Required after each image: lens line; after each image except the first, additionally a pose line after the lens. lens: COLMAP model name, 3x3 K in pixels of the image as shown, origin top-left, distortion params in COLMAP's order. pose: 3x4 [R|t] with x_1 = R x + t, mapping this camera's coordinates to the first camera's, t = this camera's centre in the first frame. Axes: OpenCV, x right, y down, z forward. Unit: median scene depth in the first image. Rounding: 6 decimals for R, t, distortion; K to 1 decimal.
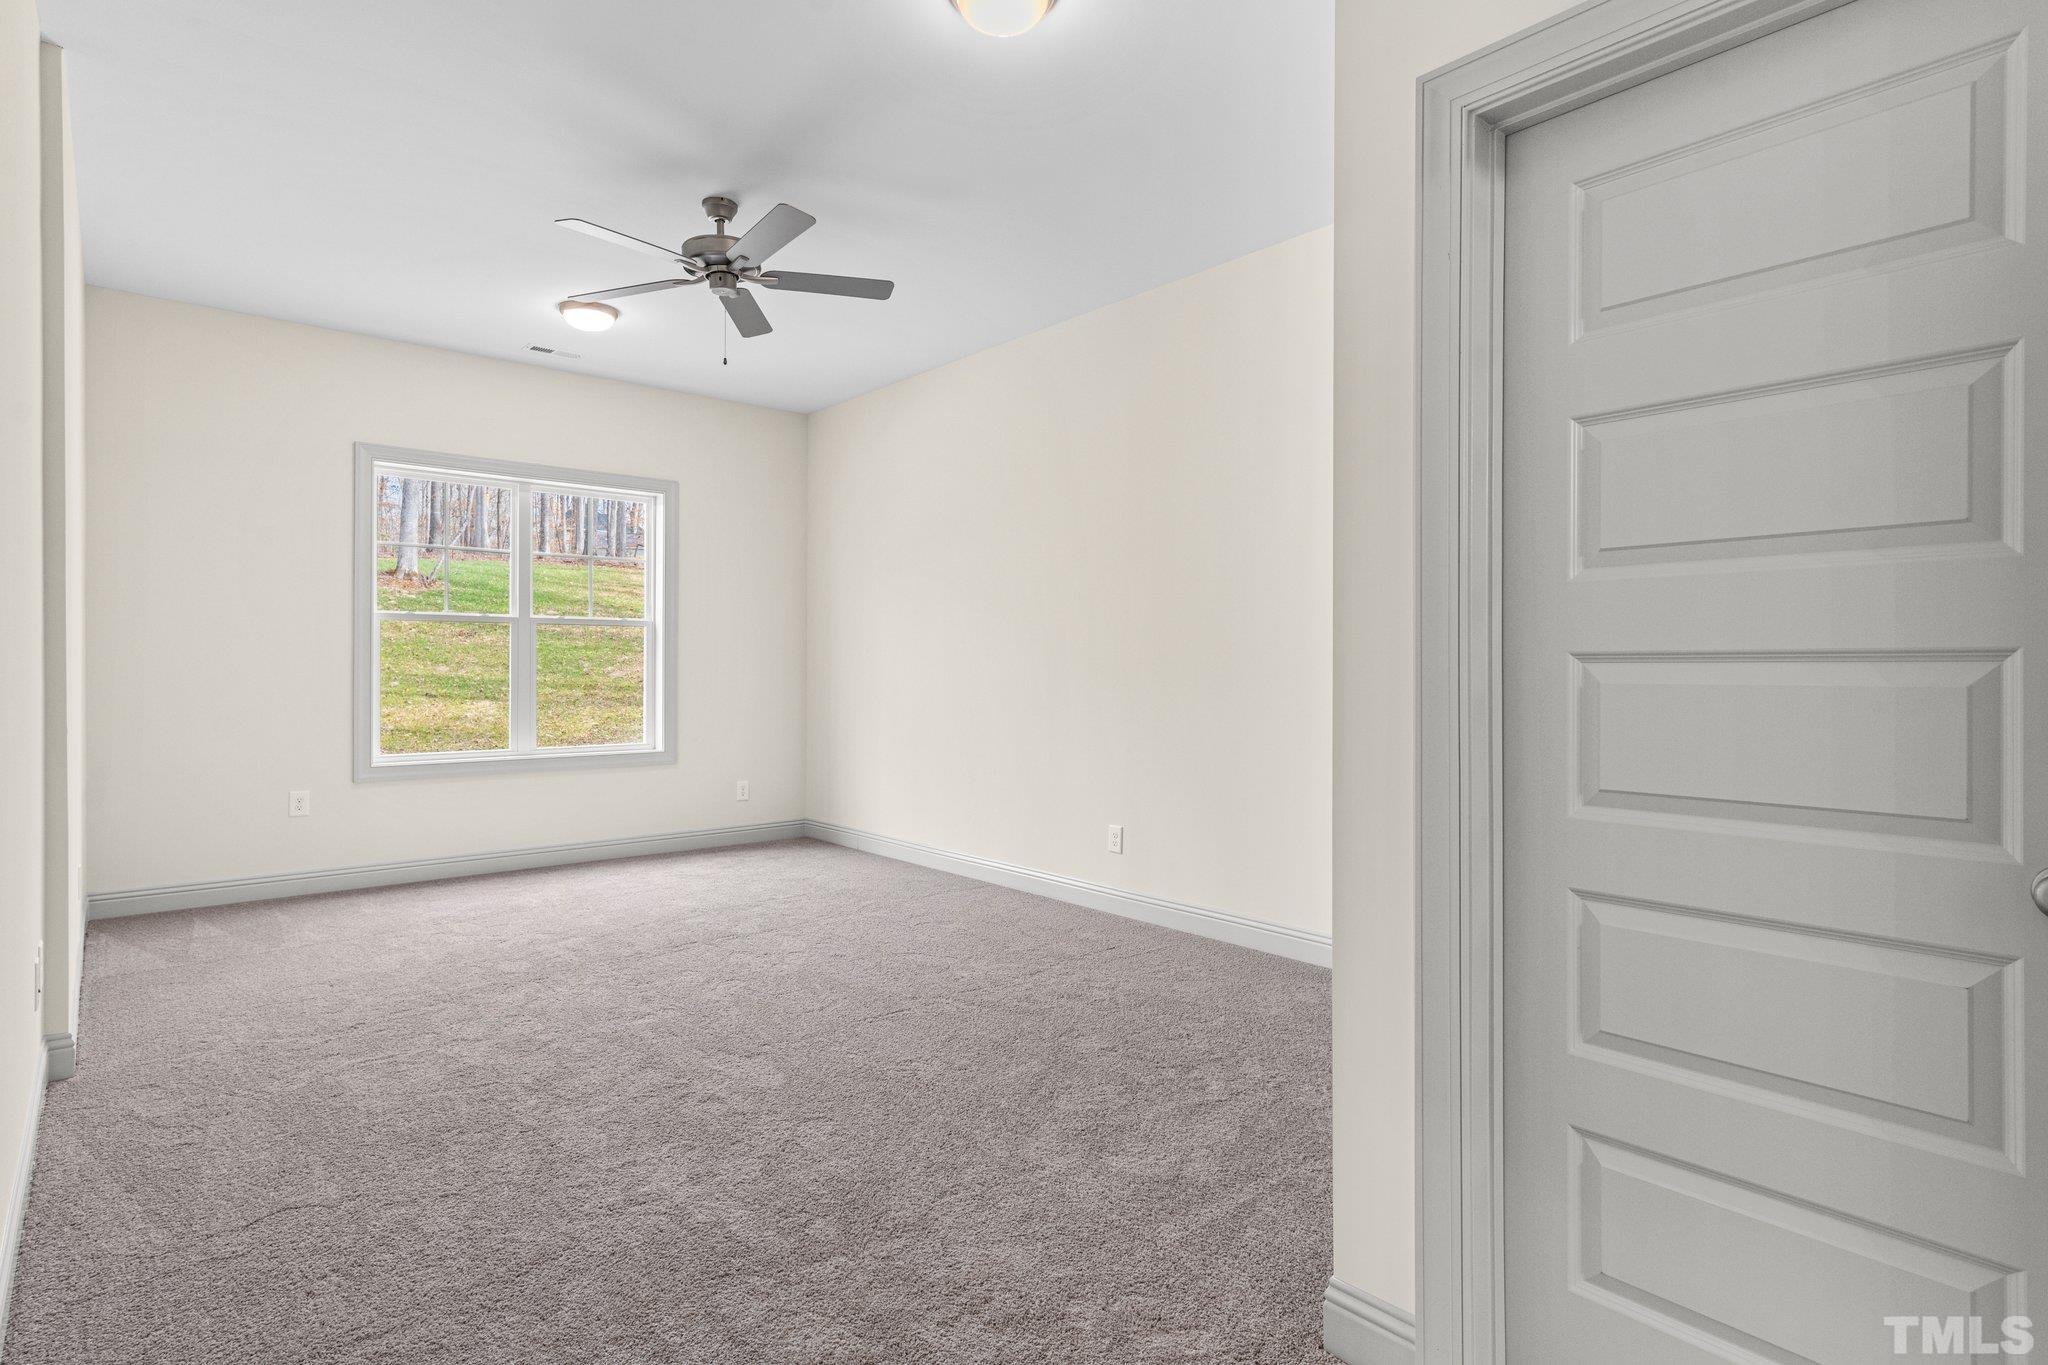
lens RADIAL K [[1026.5, 0, 1021.4], [0, 1026.5, 669.8], [0, 0, 1]] dist [0.000822, 0.000048]
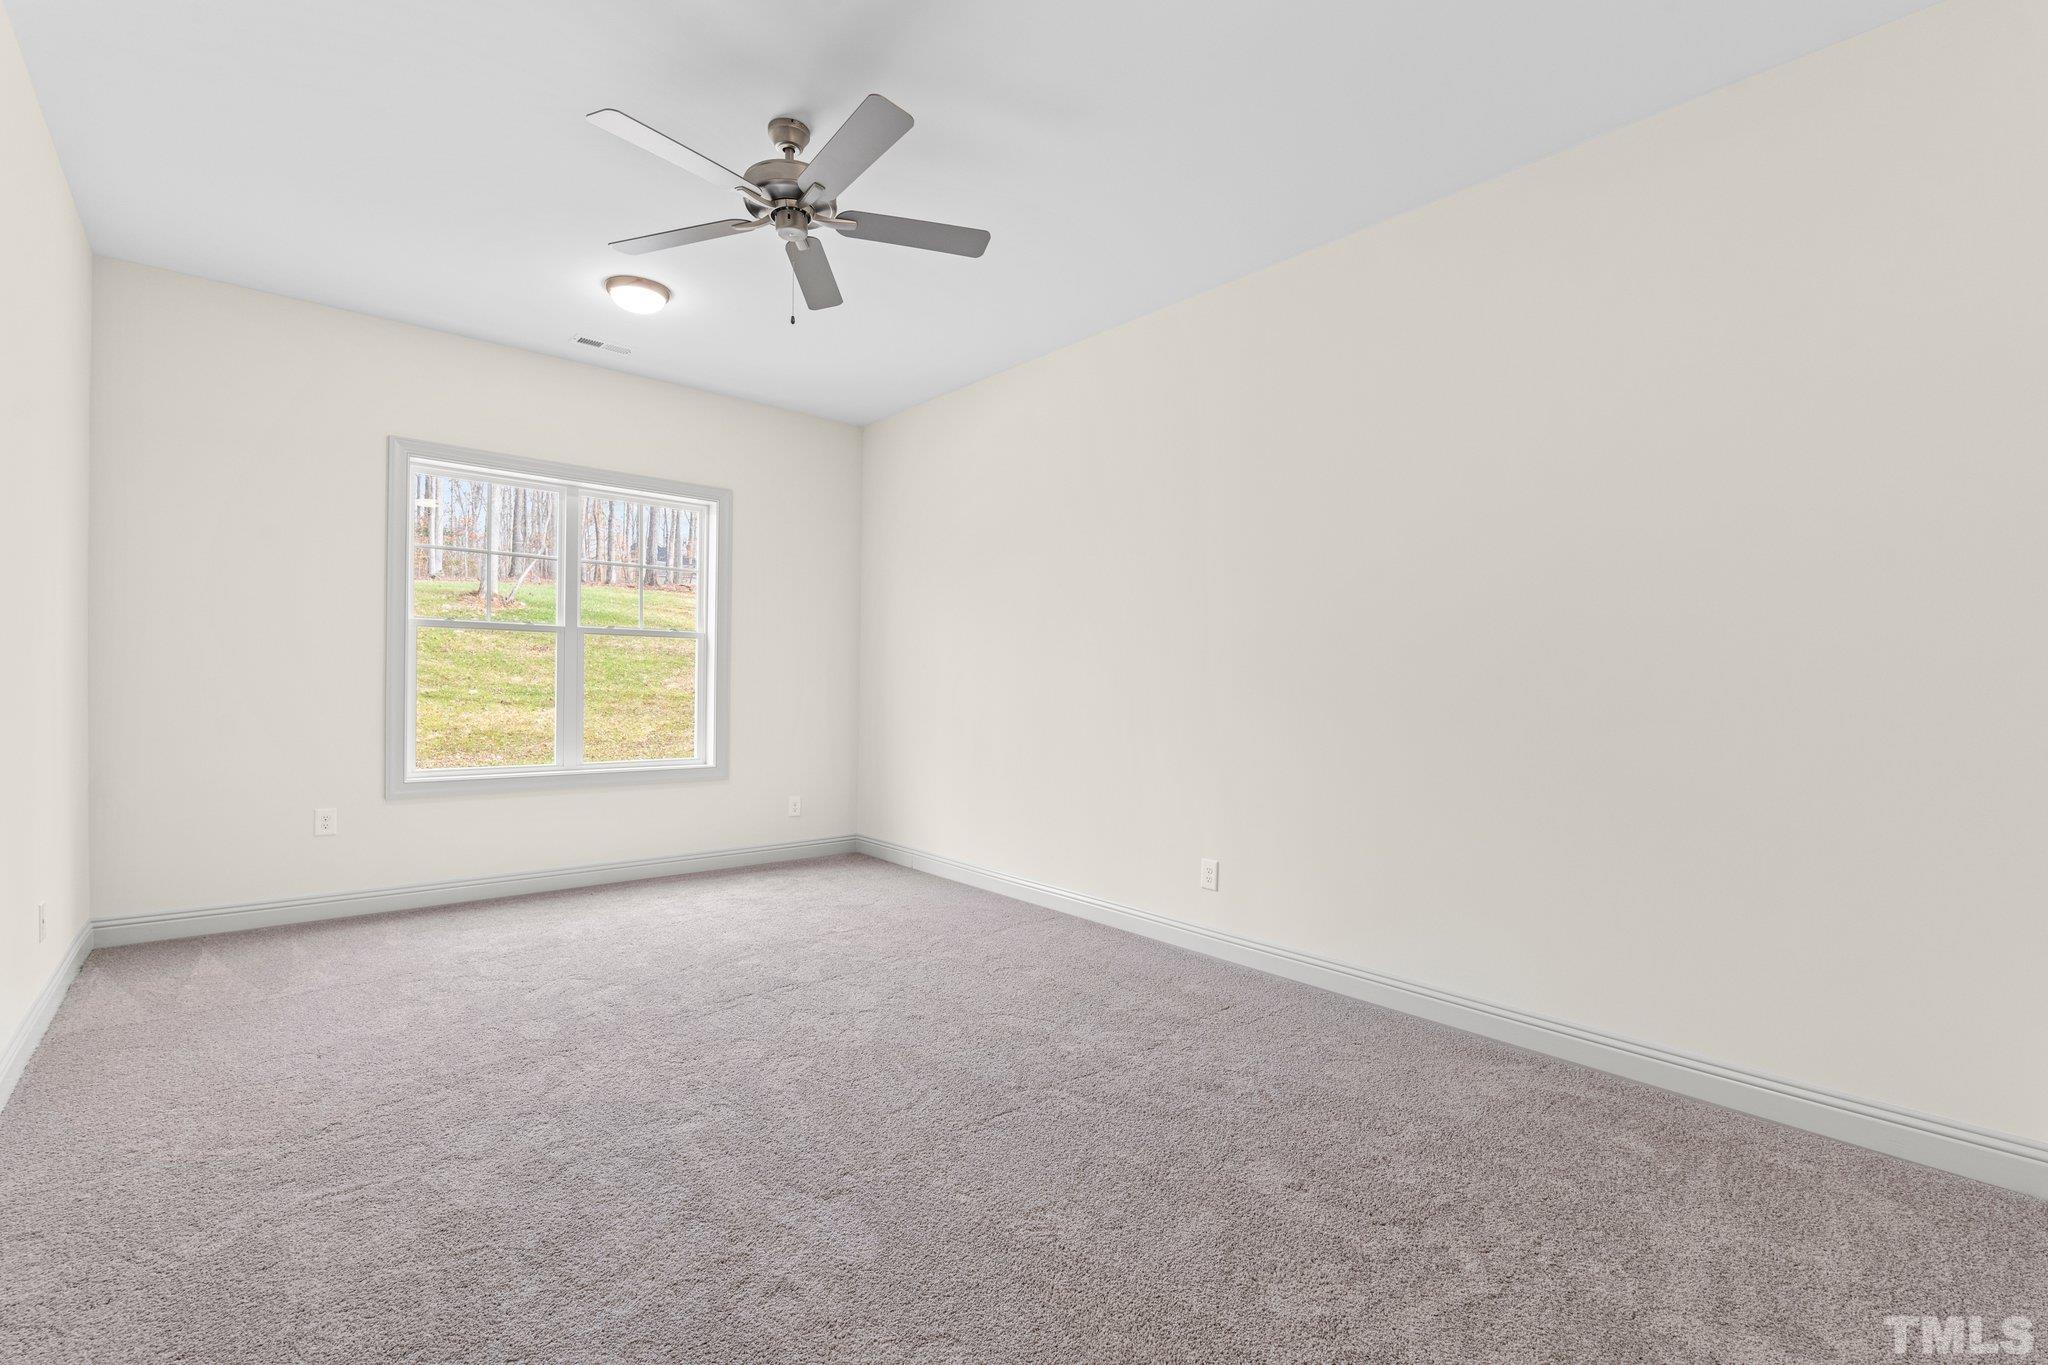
lens RADIAL K [[886.5, 0, 1022.9], [0, 886.5, 693.9], [0, 0, 1]] dist [0.002062, -0.010060]
pose [[0.999933, 0.011597, 0.000196, -0.088721], [-0.011598, 0.999888, 0.009460, -0.001468], [-0.000086, -0.009461, 0.999955, 0.247877]]
